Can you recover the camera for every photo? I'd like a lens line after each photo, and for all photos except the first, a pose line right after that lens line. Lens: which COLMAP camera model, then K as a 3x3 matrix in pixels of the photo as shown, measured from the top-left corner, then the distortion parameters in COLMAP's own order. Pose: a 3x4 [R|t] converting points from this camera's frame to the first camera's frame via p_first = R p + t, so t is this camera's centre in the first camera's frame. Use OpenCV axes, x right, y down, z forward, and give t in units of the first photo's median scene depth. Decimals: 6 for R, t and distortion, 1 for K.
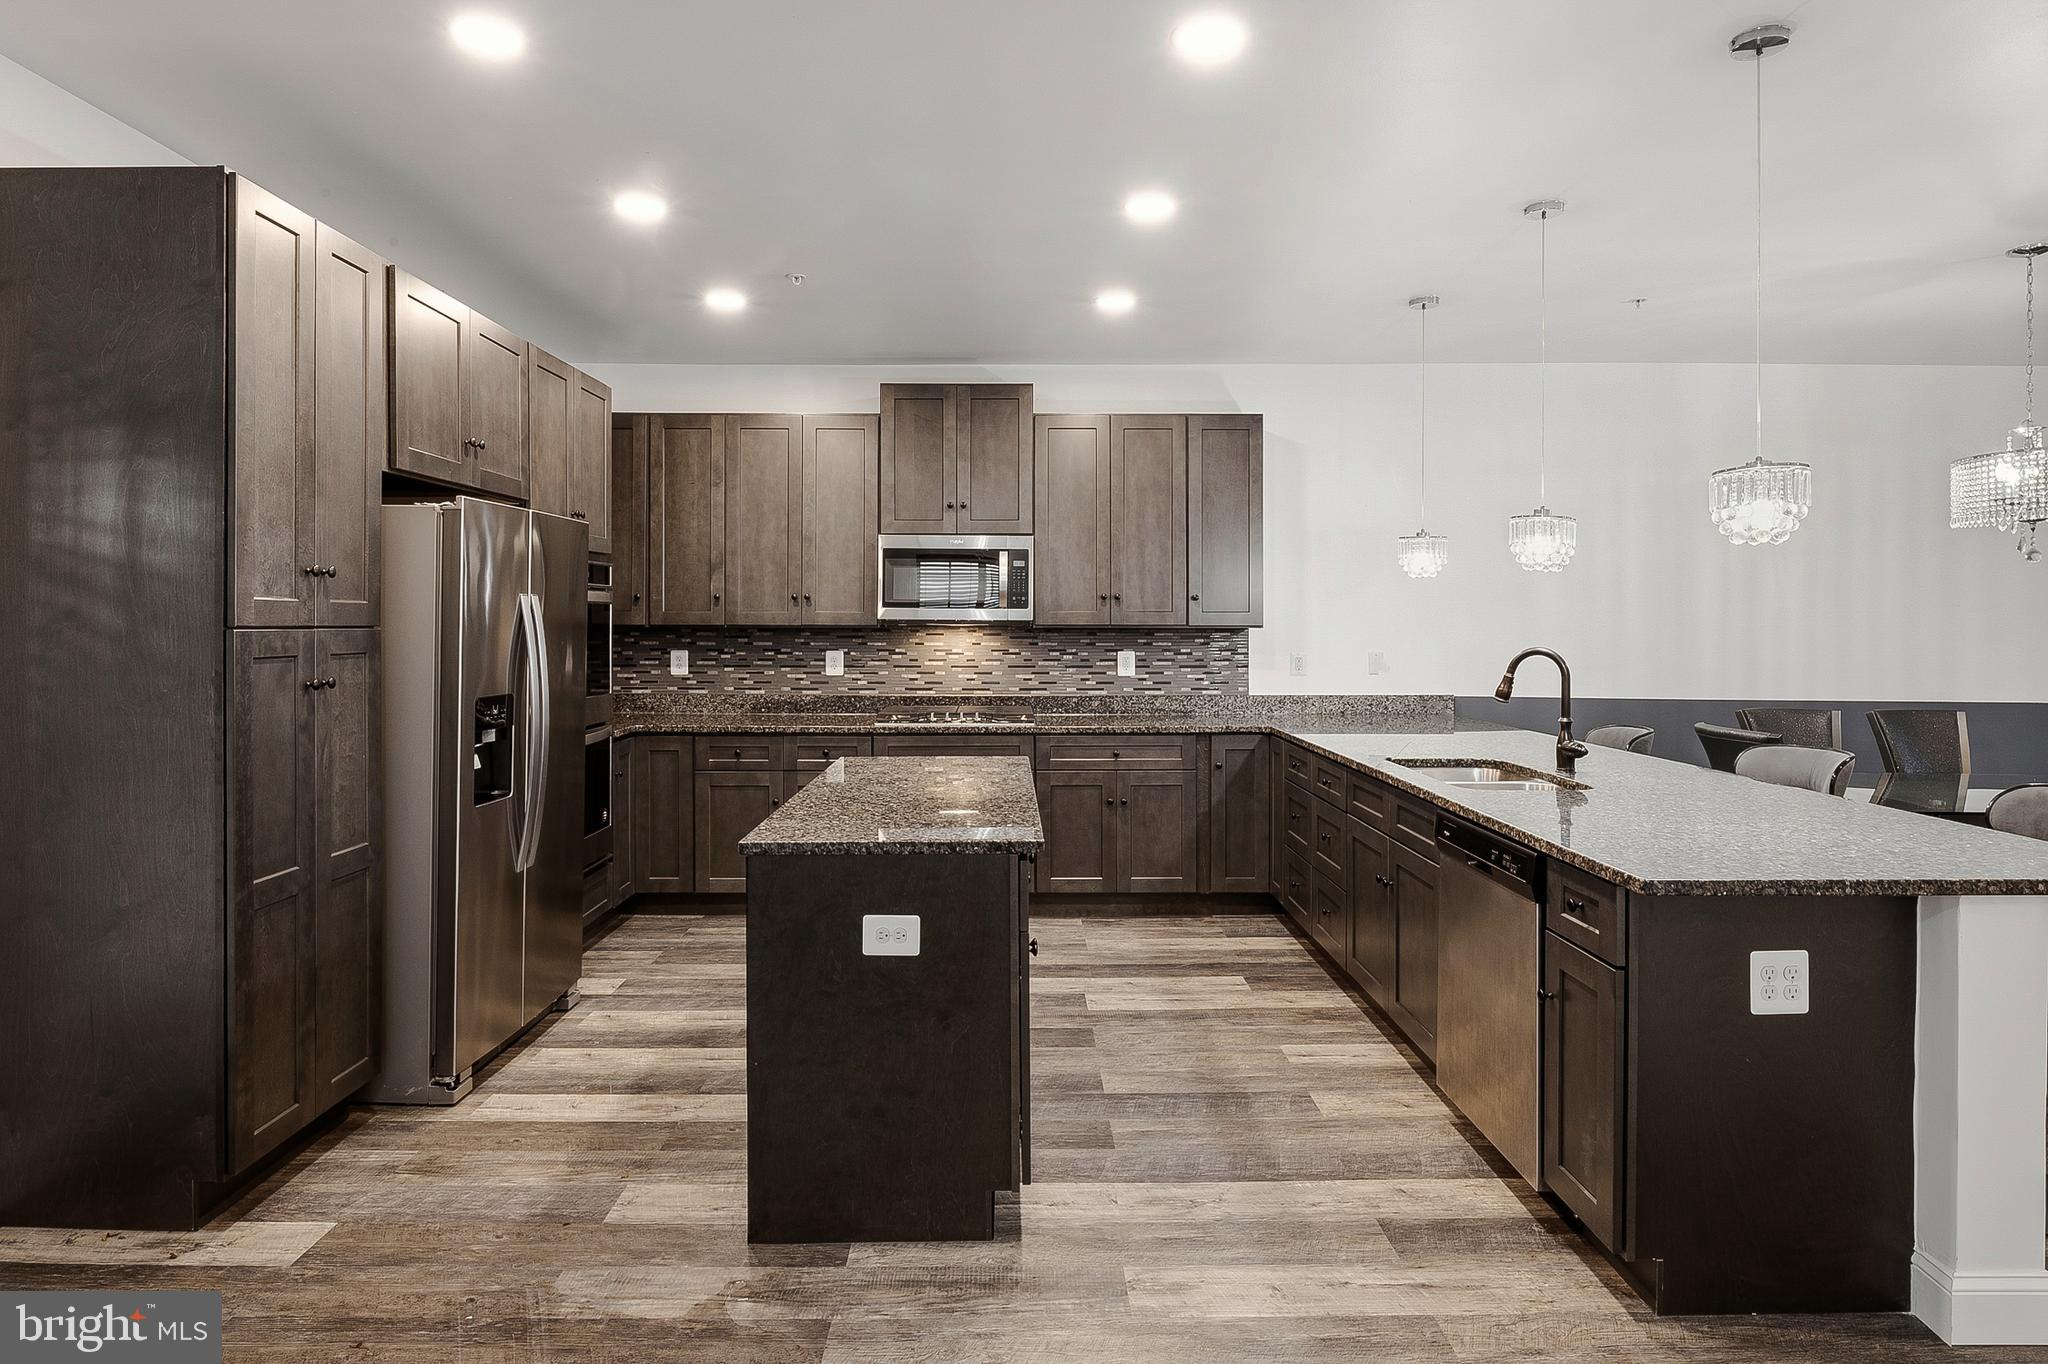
lens RADIAL K [[1128.5, 0, 1012.1], [0, 1128.5, 623.0], [0, 0, 1]] dist [-0.004094, -0.002718]
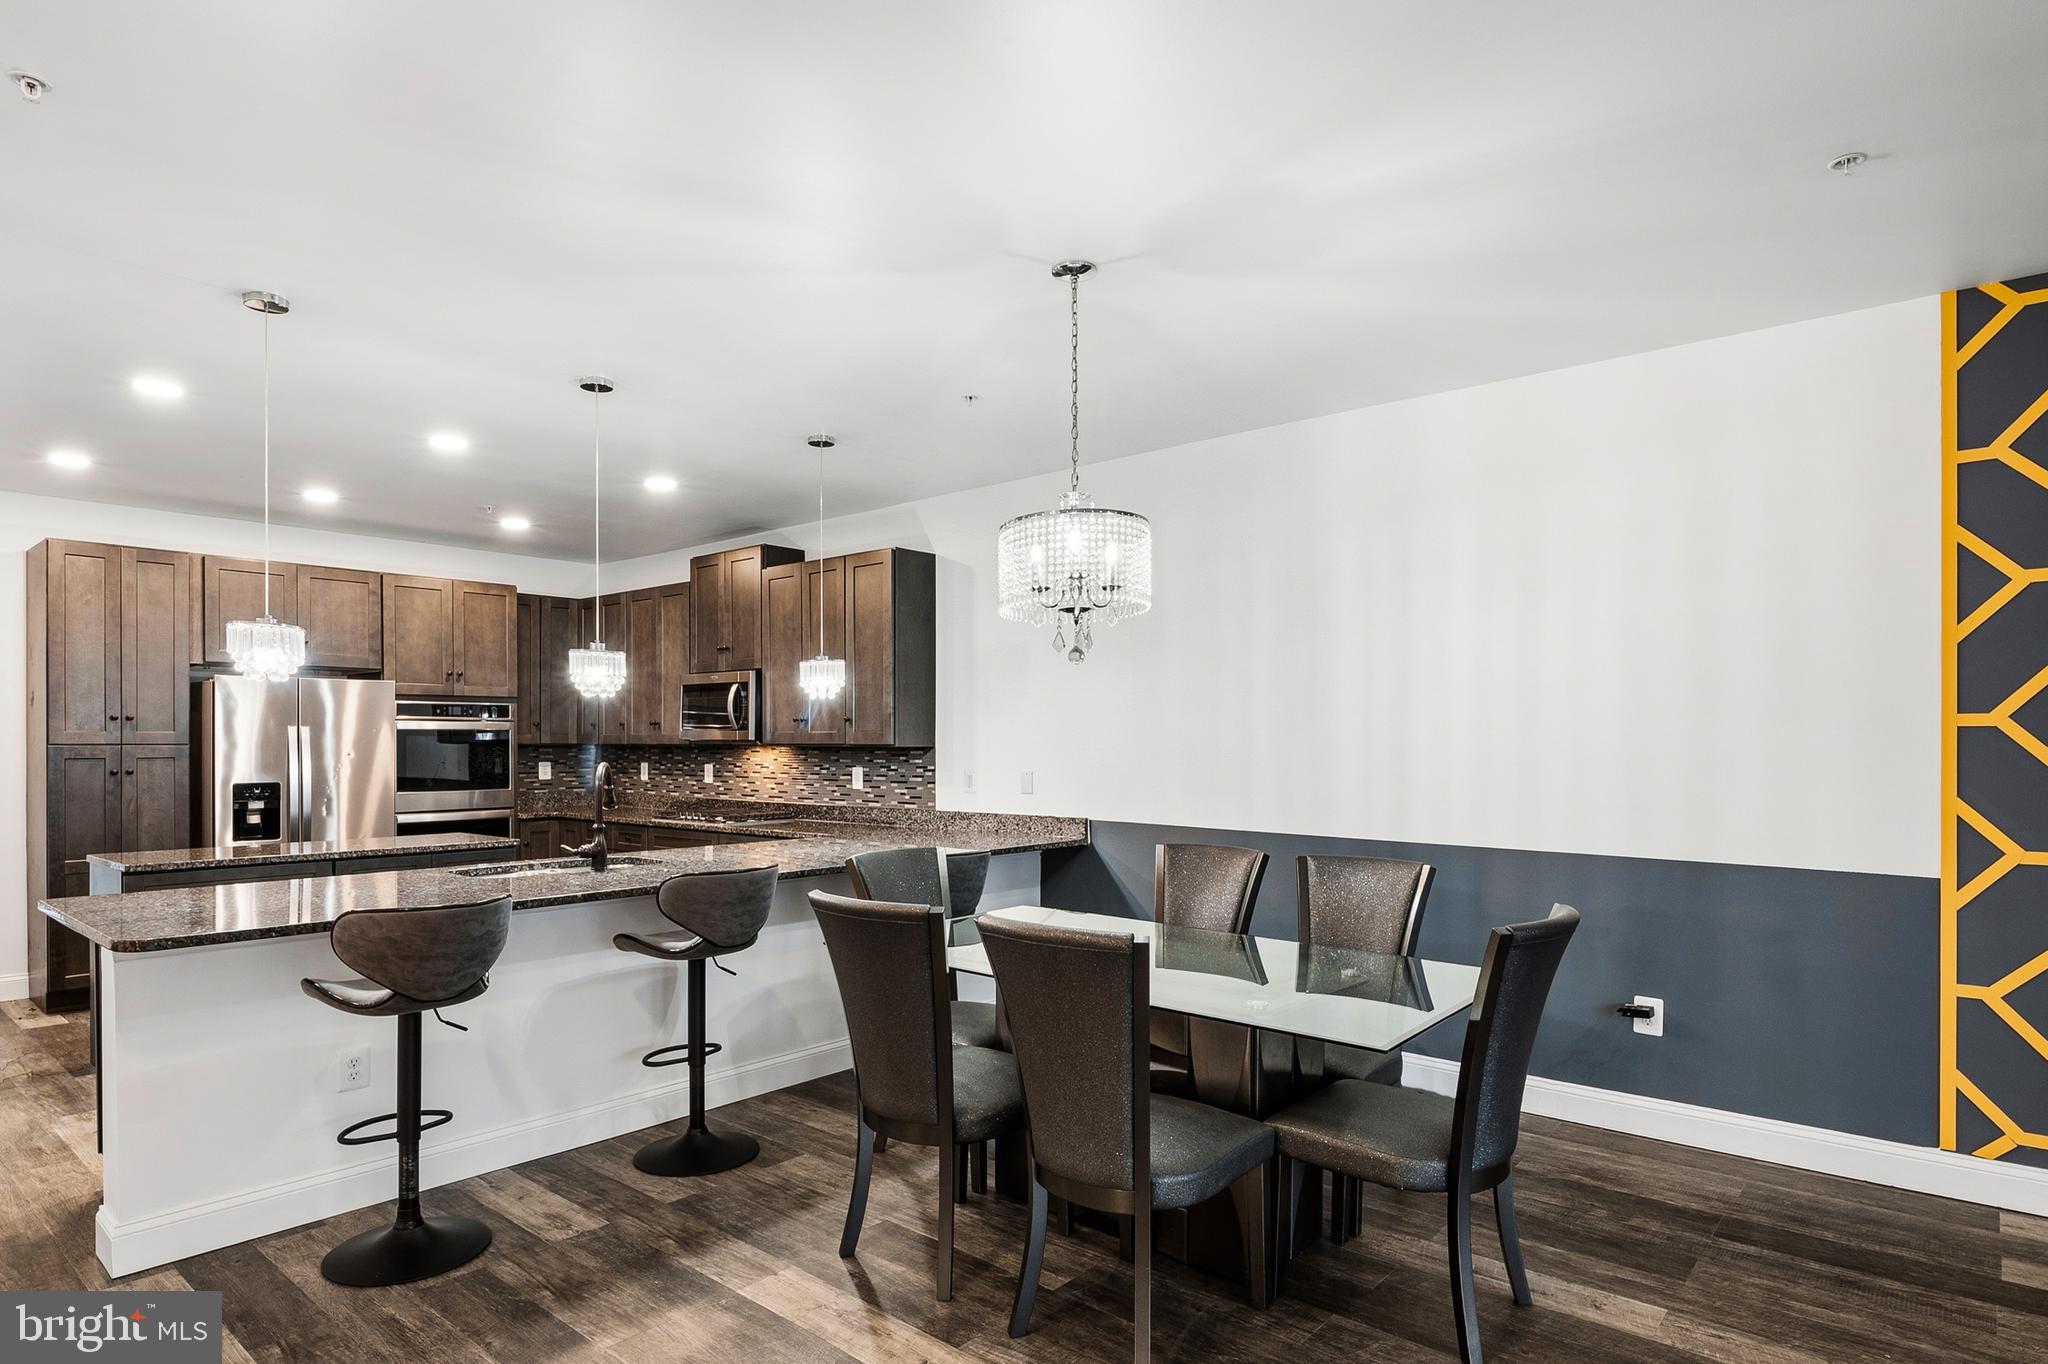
lens RADIAL K [[1129.6, 0, 1022.0], [0, 1129.6, 746.7], [0, 0, 1]] dist [-0.002579, -0.005153]
pose [[0.756333, 0.000909, -0.654186, 1.055049], [0.000809, 0.999997, 0.002326, 0.002300], [0.654186, -0.002288, 0.756330, 0.277074]]
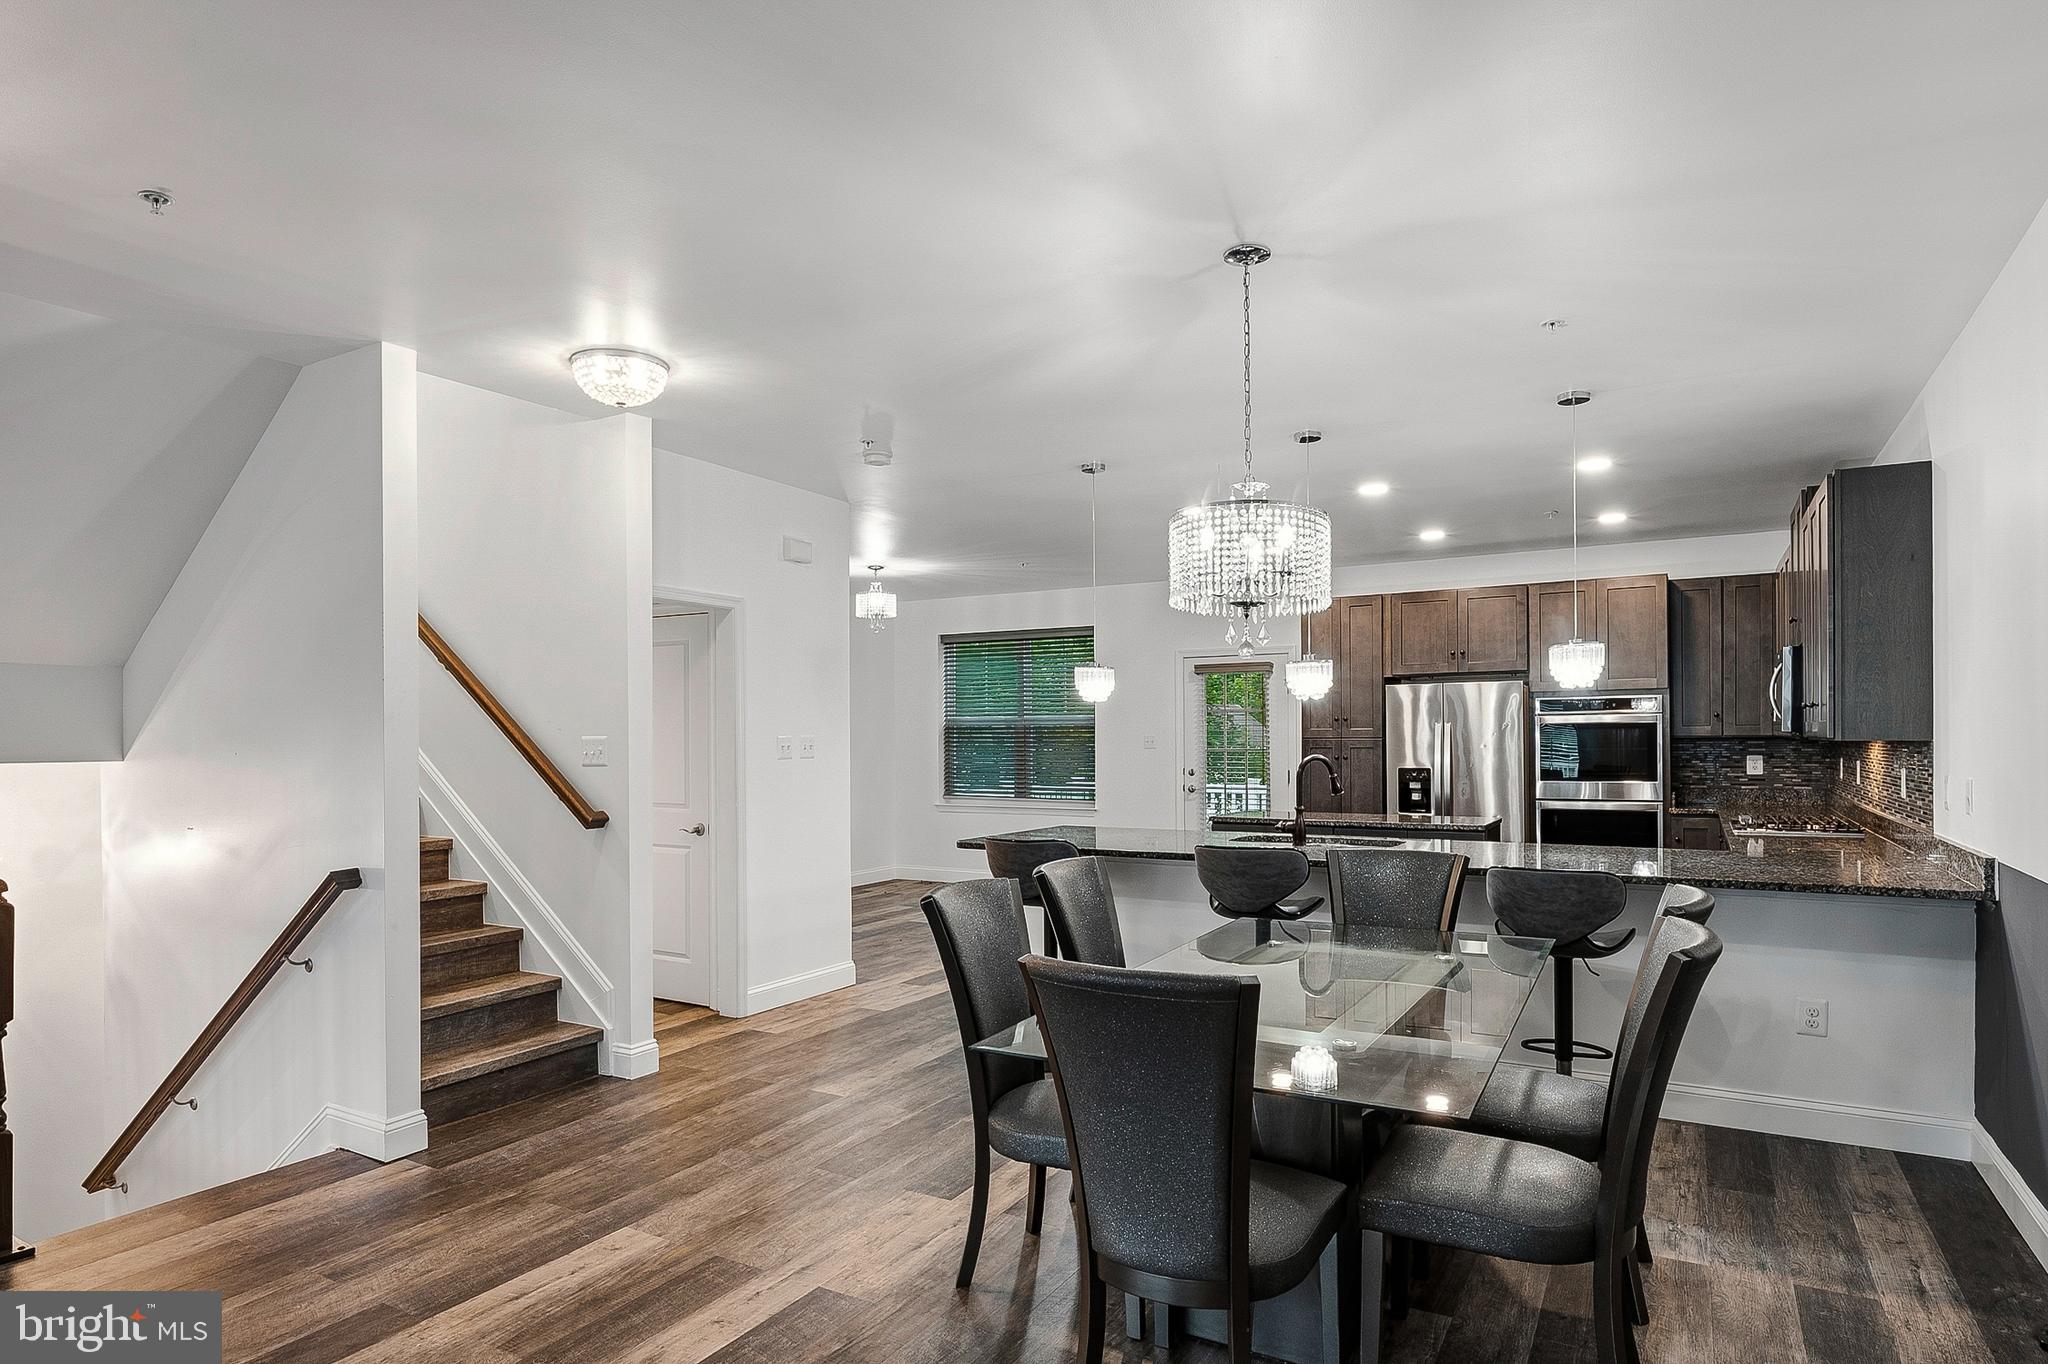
lens RADIAL K [[1138.2, 0, 1021.1], [0, 1138.2, 741.7], [0, 0, 1]] dist [0.002340, -0.000826]
pose [[-0.505872, 0.005143, -0.862593, 1.248956], [0.004821, 0.999983, 0.003135, -0.000013], [0.862595, -0.002573, -0.505888, 0.946420]]
